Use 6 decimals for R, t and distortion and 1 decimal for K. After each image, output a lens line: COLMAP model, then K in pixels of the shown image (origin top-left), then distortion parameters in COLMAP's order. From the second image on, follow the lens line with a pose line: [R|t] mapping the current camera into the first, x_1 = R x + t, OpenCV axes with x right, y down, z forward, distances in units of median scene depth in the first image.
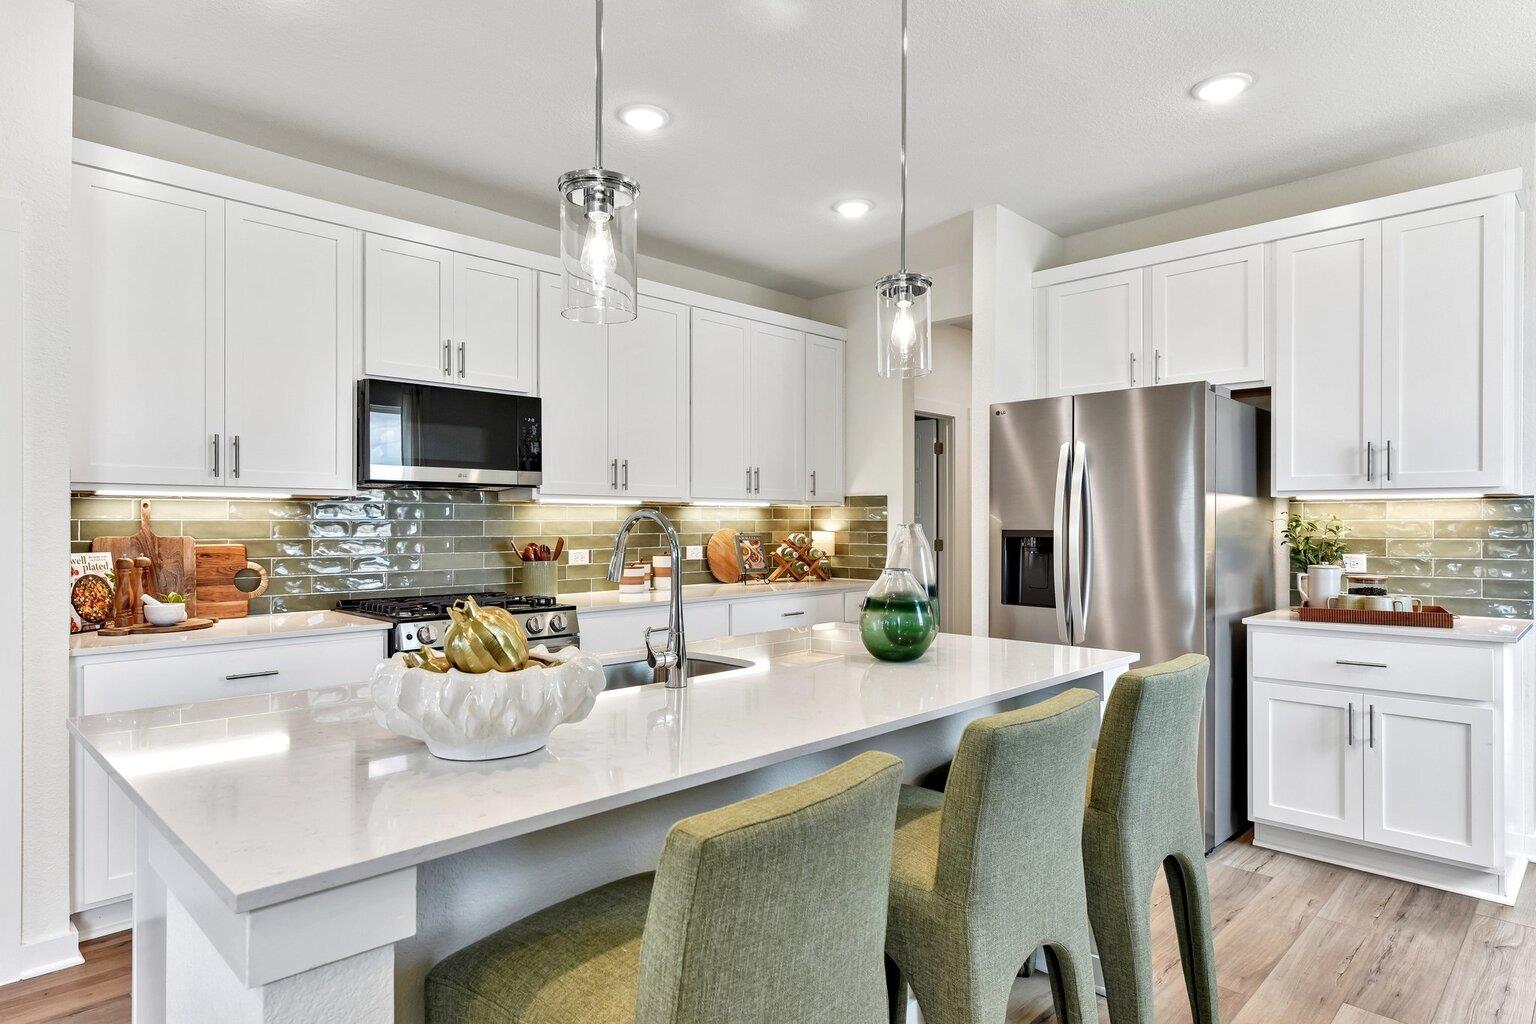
lens RADIAL K [[872.8, 0, 771.6], [0, 872.8, 526.9], [0, 0, 1]] dist [0.002235, 0.001145]
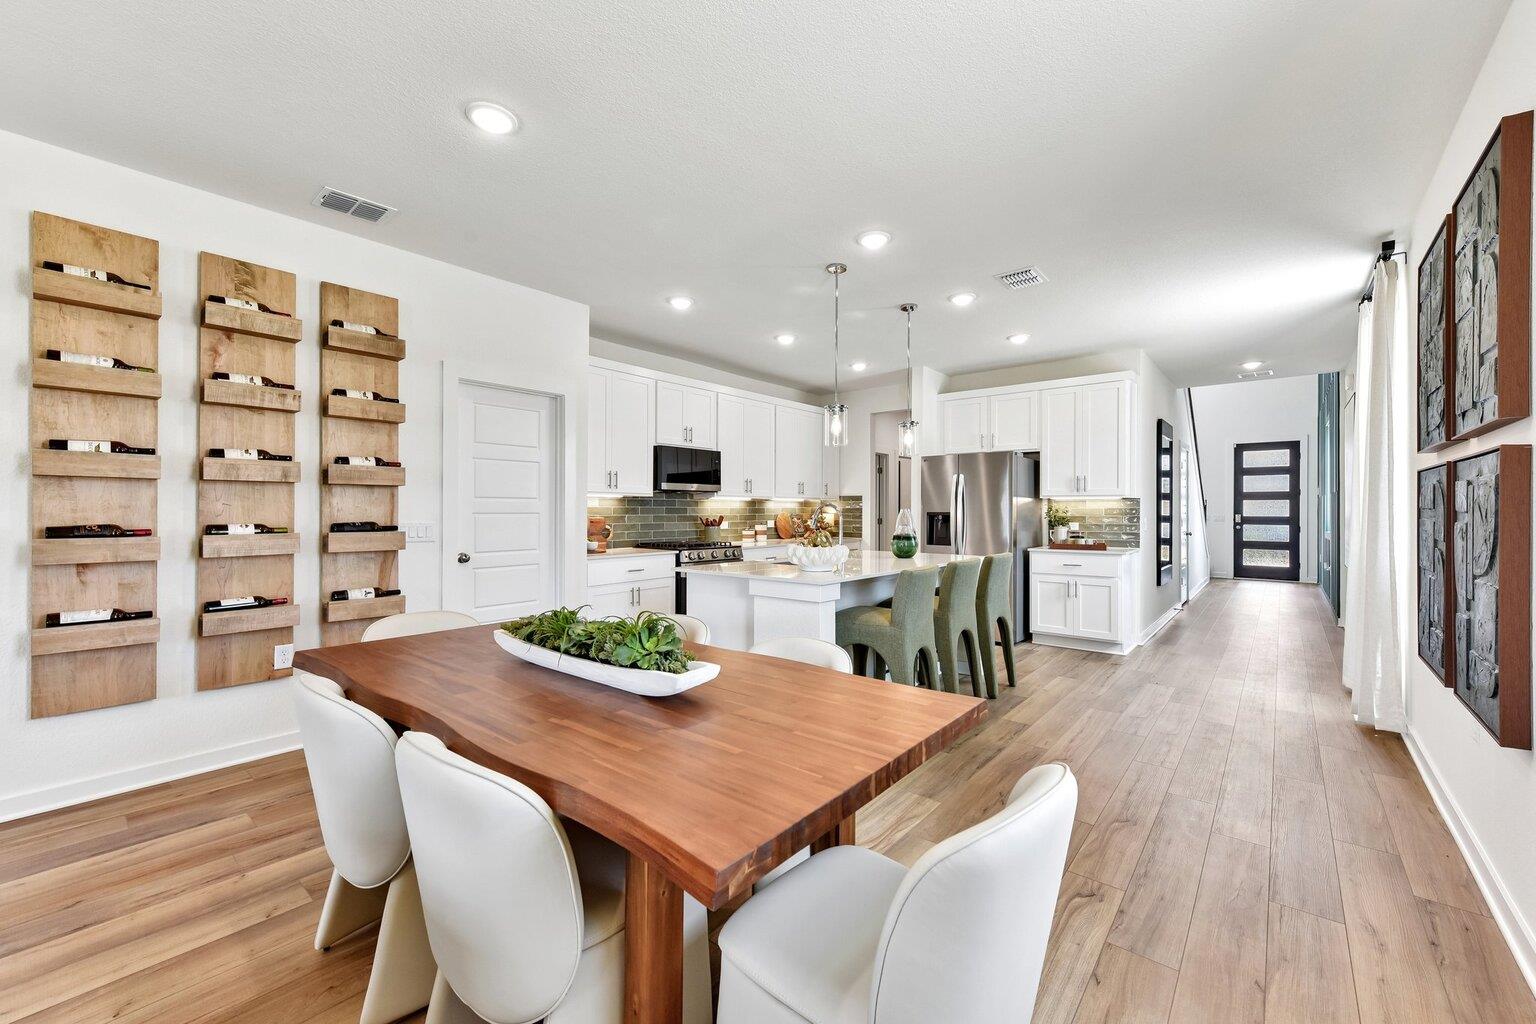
lens RADIAL K [[620.0, 0, 768.0], [0, 620.0, 512.0], [0, 0, 1]] dist [0.000052, -0.000013]
pose [[0.996811, 0.001624, 0.079786, -0.280943], [-0.001372, 0.999994, -0.003215, 0.009250], [-0.079791, 0.003095, 0.996807, -0.584158]]
